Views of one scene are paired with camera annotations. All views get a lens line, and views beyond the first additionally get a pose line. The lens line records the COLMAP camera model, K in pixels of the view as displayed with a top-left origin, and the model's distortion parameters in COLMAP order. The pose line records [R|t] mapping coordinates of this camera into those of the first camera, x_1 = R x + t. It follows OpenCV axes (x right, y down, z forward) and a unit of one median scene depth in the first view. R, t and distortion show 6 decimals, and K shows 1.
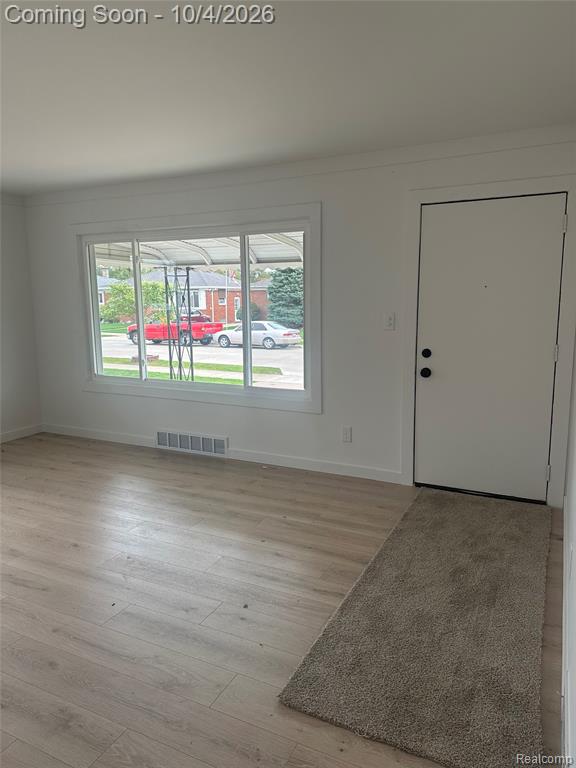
lens RADIAL K [[531.1, 0, 288.0], [0, 531.1, 384.0], [0, 0, 1]] dist [0.040250, -0.002764]
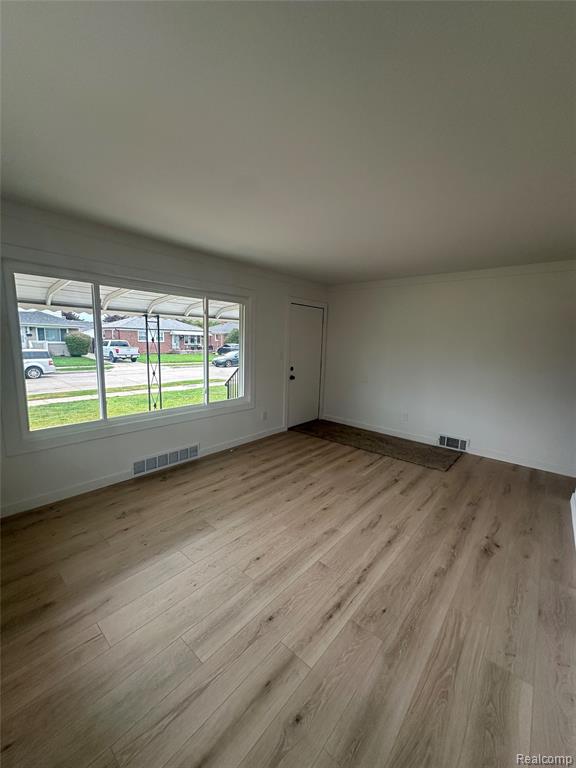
lens RADIAL K [[305.4, 0, 288.0], [0, 305.4, 384.0], [0, 0, 1]] dist [0.001634, 0.000337]
pose [[0.251539, -0.120844, 0.960273, -0.911762], [0.126209, 0.987798, 0.091248, -0.105695], [-0.959583, 0.098242, 0.263721, 0.632696]]
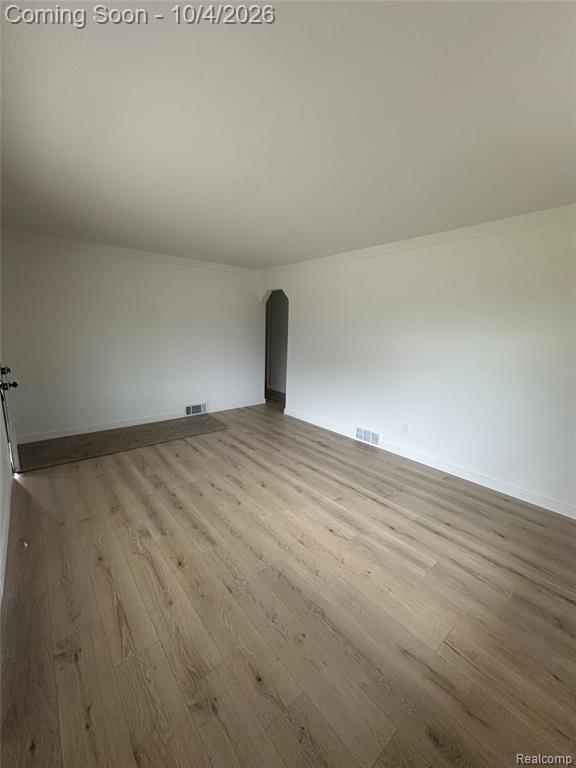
lens RADIAL K [[305.4, 0, 288.0], [0, 305.4, 384.0], [0, 0, 1]] dist [0.001634, 0.000337]
pose [[-0.915597, -0.086340, 0.392718, -0.600717], [0.047981, 0.946237, 0.319897, -0.207990], [-0.399224, 0.311739, -0.862229, 1.255947]]
